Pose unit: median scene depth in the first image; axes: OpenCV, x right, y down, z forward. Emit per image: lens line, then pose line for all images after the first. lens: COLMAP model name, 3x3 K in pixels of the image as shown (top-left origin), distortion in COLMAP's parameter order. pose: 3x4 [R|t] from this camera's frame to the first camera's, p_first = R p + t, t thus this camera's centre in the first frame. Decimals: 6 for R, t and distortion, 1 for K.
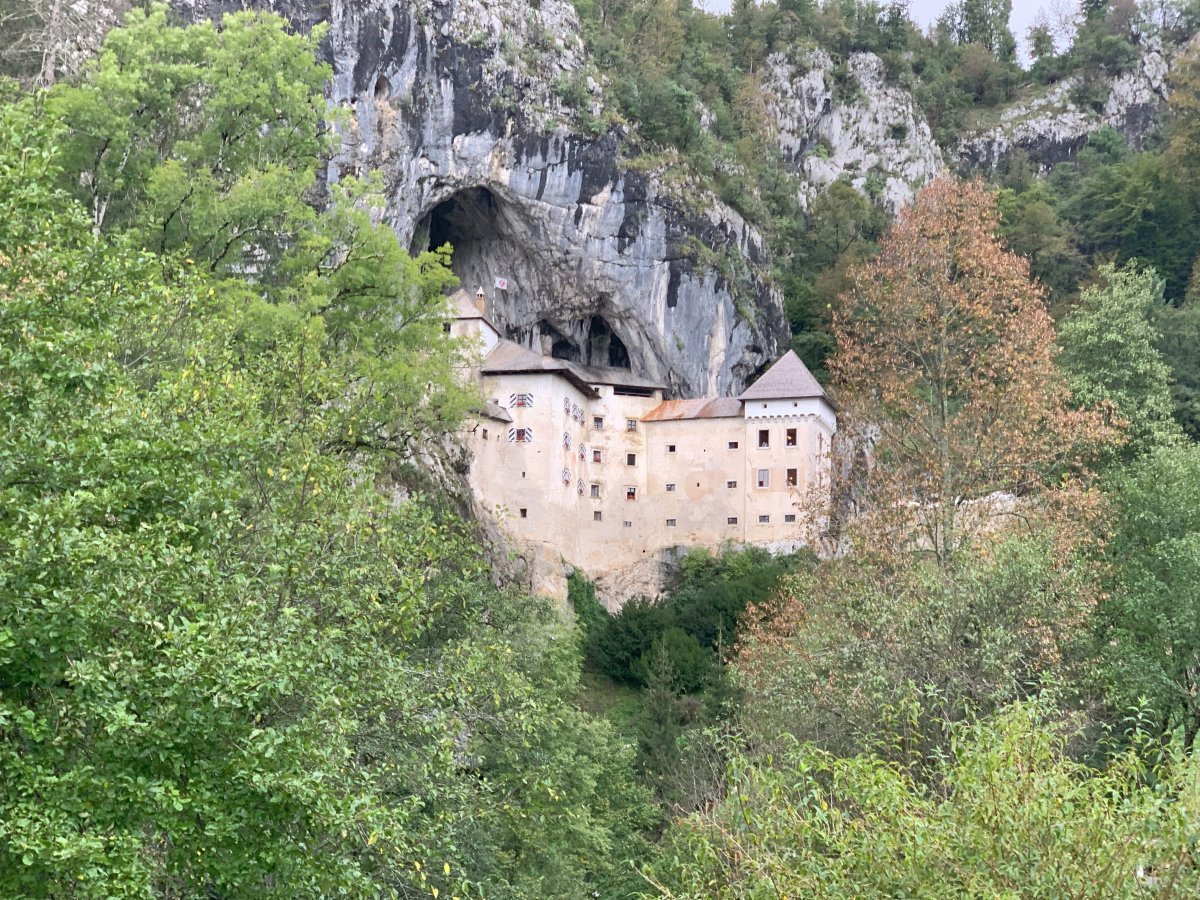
lens RADIAL K [[1664.3, 0, 599.8], [0, 1664.3, 449.5], [0, 0, 1]] dist [0.150635, 0.000000]
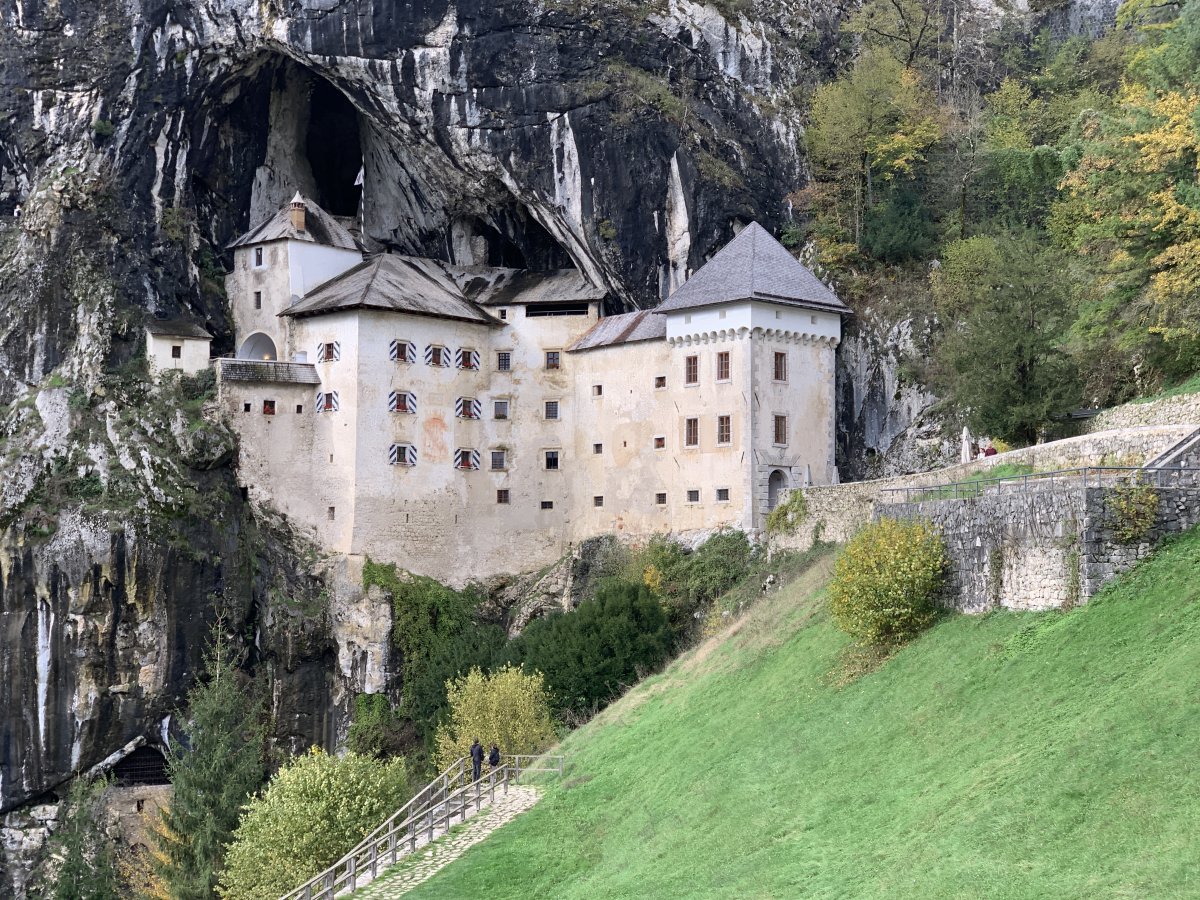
lens RADIAL K [[1664.3, 0, 600.2], [0, 1664.3, 450.6], [0, 0, 1]] dist [0.150635, 0.000000]
pose [[0.875183, -0.055546, -0.480593, 0.369483], [0.106895, 0.991037, 0.080118, -0.030743], [0.471836, -0.121491, 0.873276, 0.408441]]
